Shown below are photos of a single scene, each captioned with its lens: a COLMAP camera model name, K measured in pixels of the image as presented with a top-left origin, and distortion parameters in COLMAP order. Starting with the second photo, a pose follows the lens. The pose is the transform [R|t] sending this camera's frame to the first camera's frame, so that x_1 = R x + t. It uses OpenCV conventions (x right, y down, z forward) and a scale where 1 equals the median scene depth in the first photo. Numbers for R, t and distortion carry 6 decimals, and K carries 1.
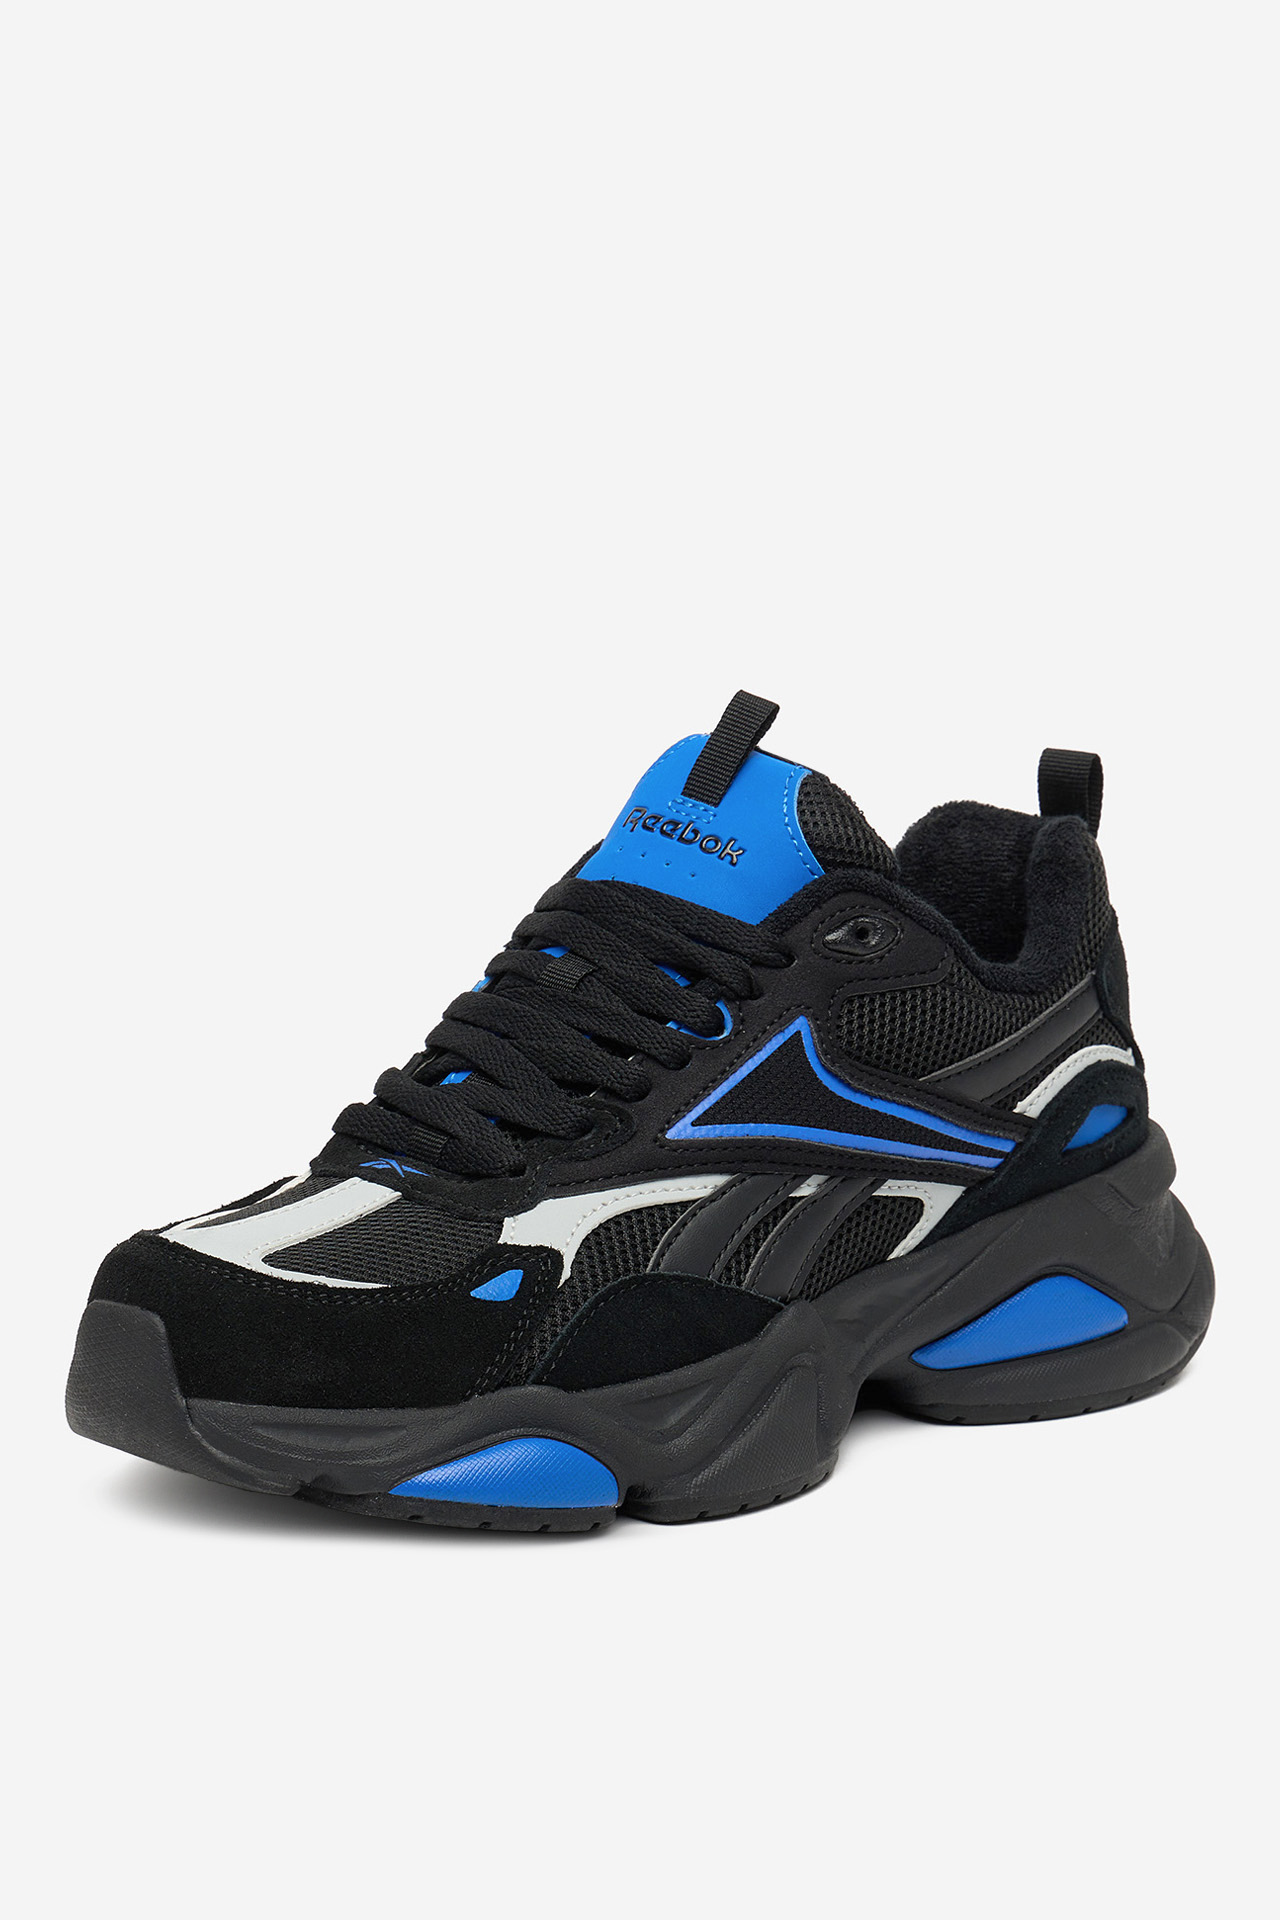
lens RADIAL K [[3950.0, 0, 640.0], [0, 3950.0, 960.0], [0, 0, 1]] dist [0.009090, 0.012676]
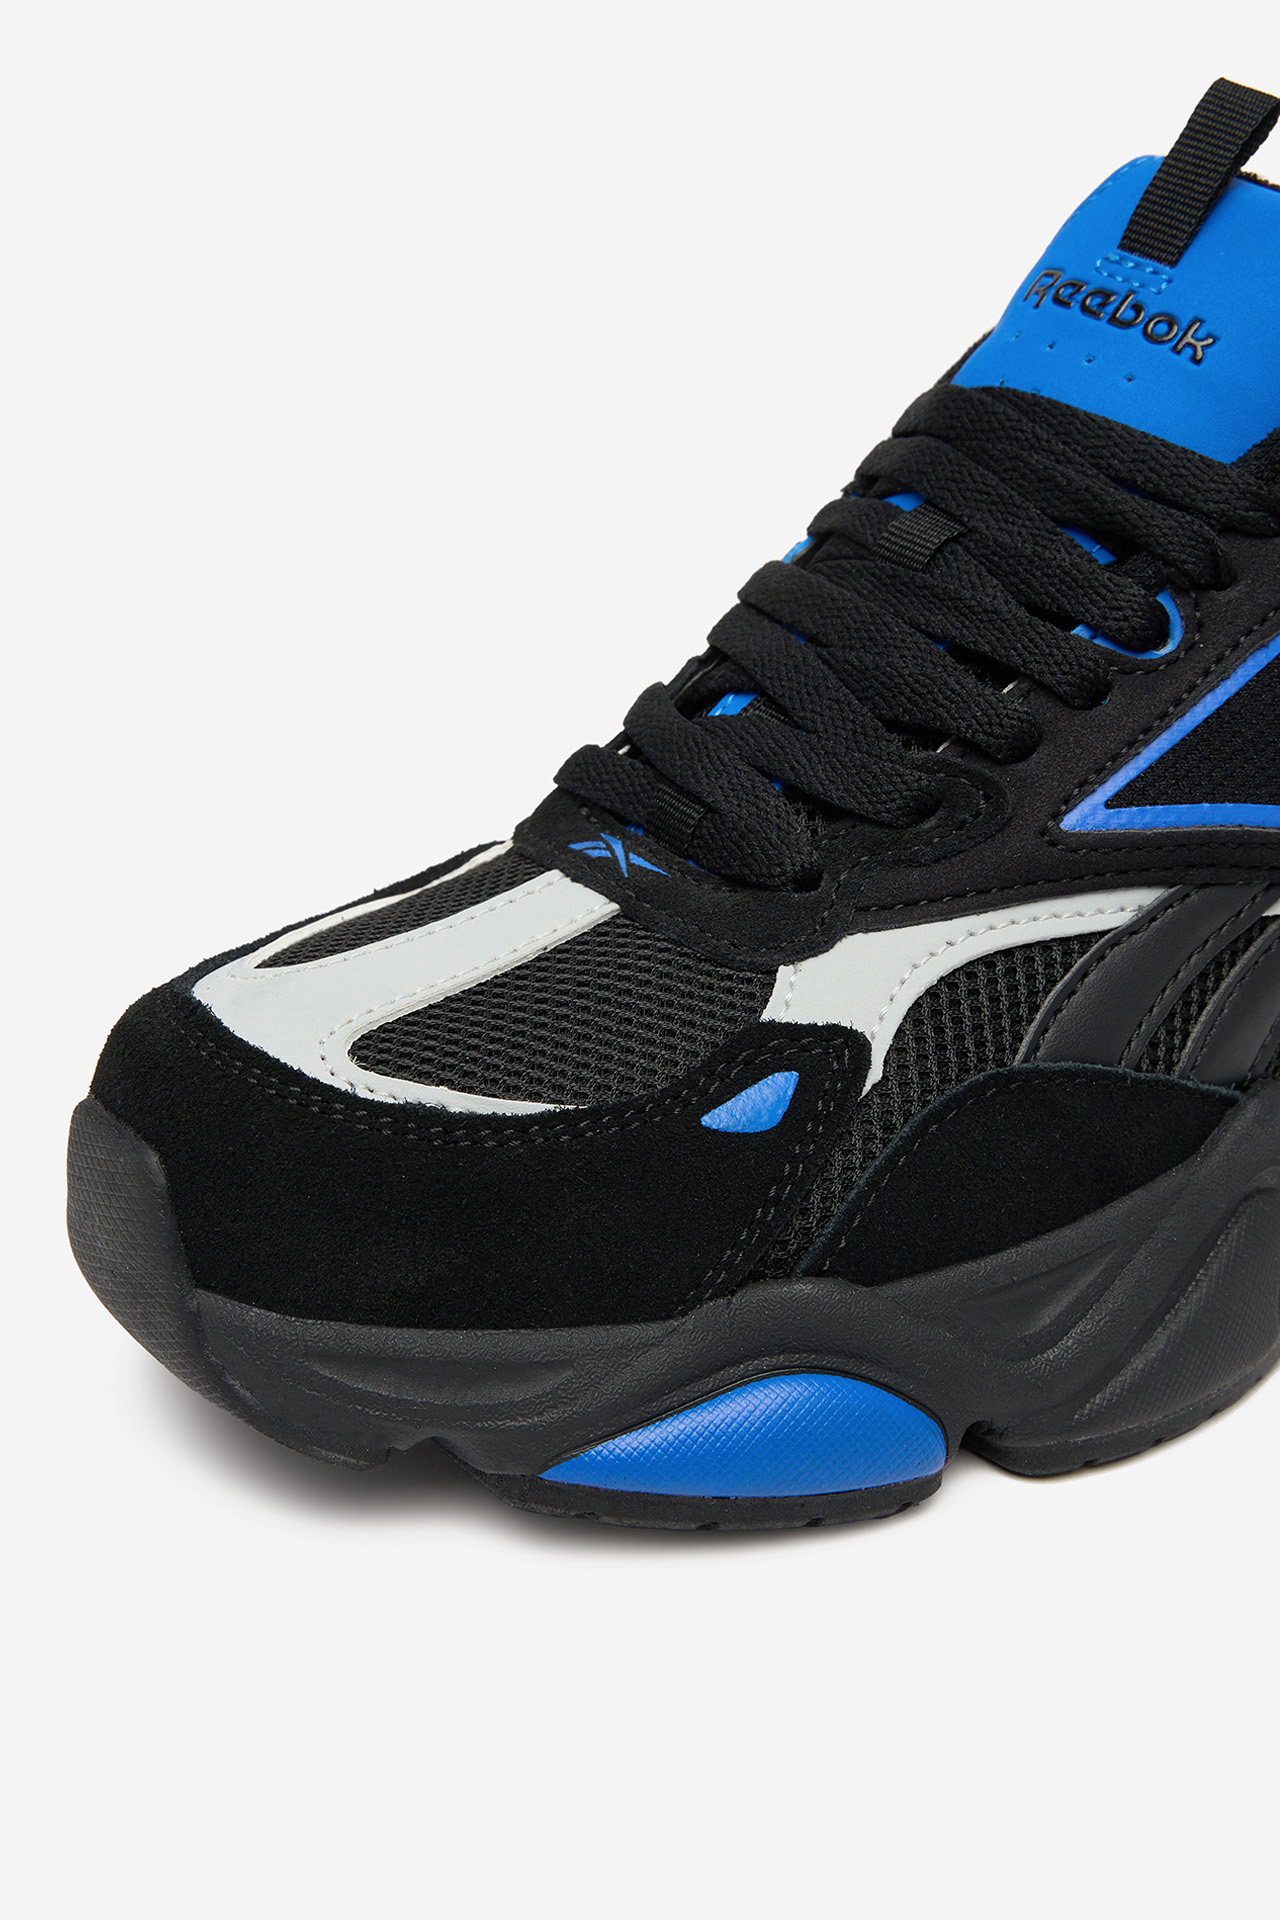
lens RADIAL K [[2330.3, 0, 642.0], [0, 2330.3, 1005.6], [0, 0, 1]] dist [0.040891, 0.046972]
pose [[0.985266, 0.051020, -0.163240, 0.003127], [-0.012404, 0.973271, 0.229325, -0.009515], [0.170577, -0.223922, 0.959564, 0.639756]]
